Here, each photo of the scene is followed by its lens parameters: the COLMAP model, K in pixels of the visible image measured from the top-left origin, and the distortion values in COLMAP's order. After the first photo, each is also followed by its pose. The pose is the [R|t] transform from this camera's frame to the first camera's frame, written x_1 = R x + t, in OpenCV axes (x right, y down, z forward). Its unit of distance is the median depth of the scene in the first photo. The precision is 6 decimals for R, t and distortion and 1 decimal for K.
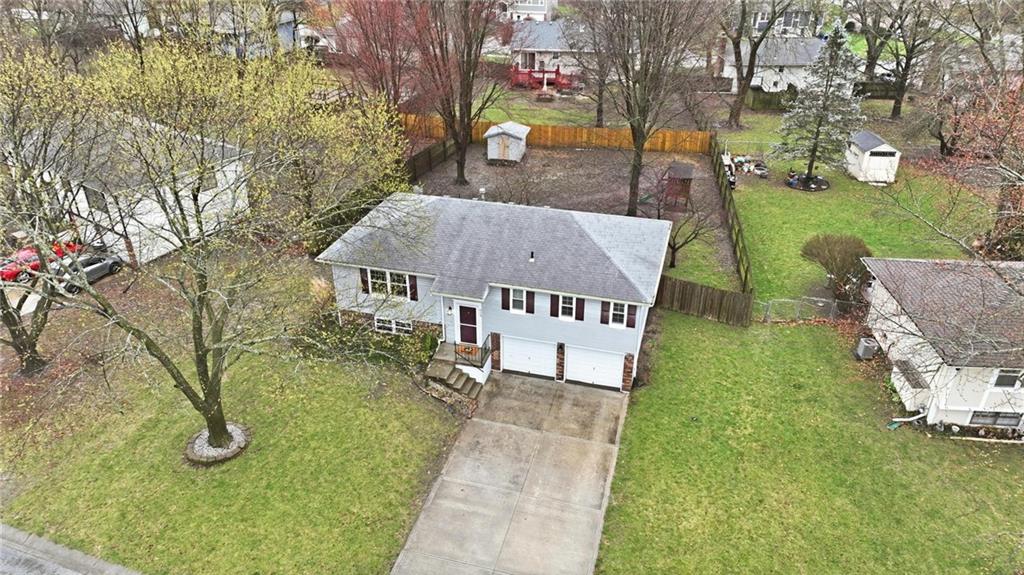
lens RADIAL K [[719.2, 0, 511.7], [0, 719.2, 256.8], [0, 0, 1]] dist [0.005322, 0.003270]
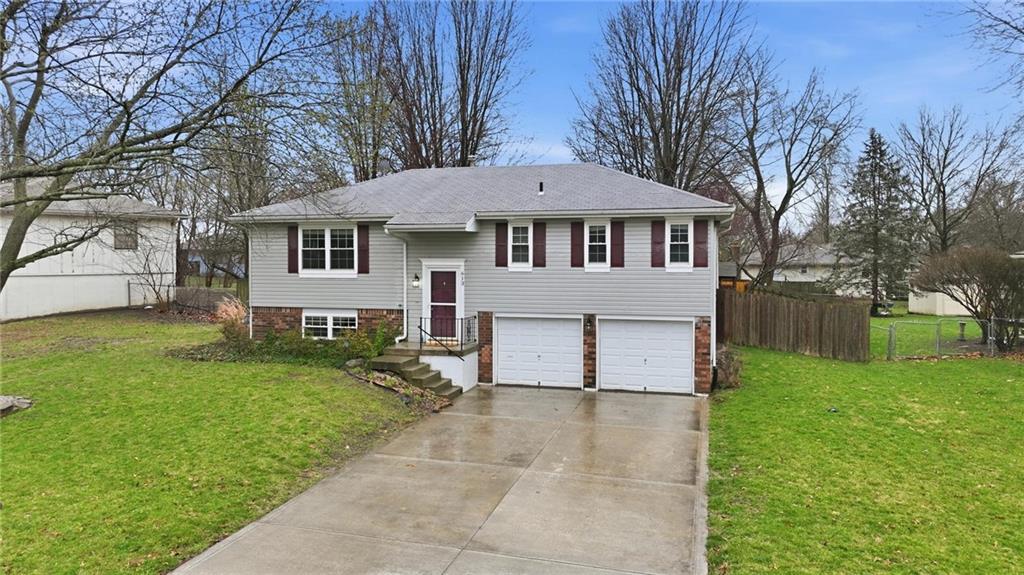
lens RADIAL K [[719.2, 0, 511.7], [0, 719.2, 256.8], [0, 0, 1]] dist [0.005322, 0.003270]
pose [[0.999991, -0.001340, -0.004083, 0.003375], [-0.000591, 0.898207, -0.439573, 0.346395], [0.004256, 0.439572, 0.898197, 0.412097]]
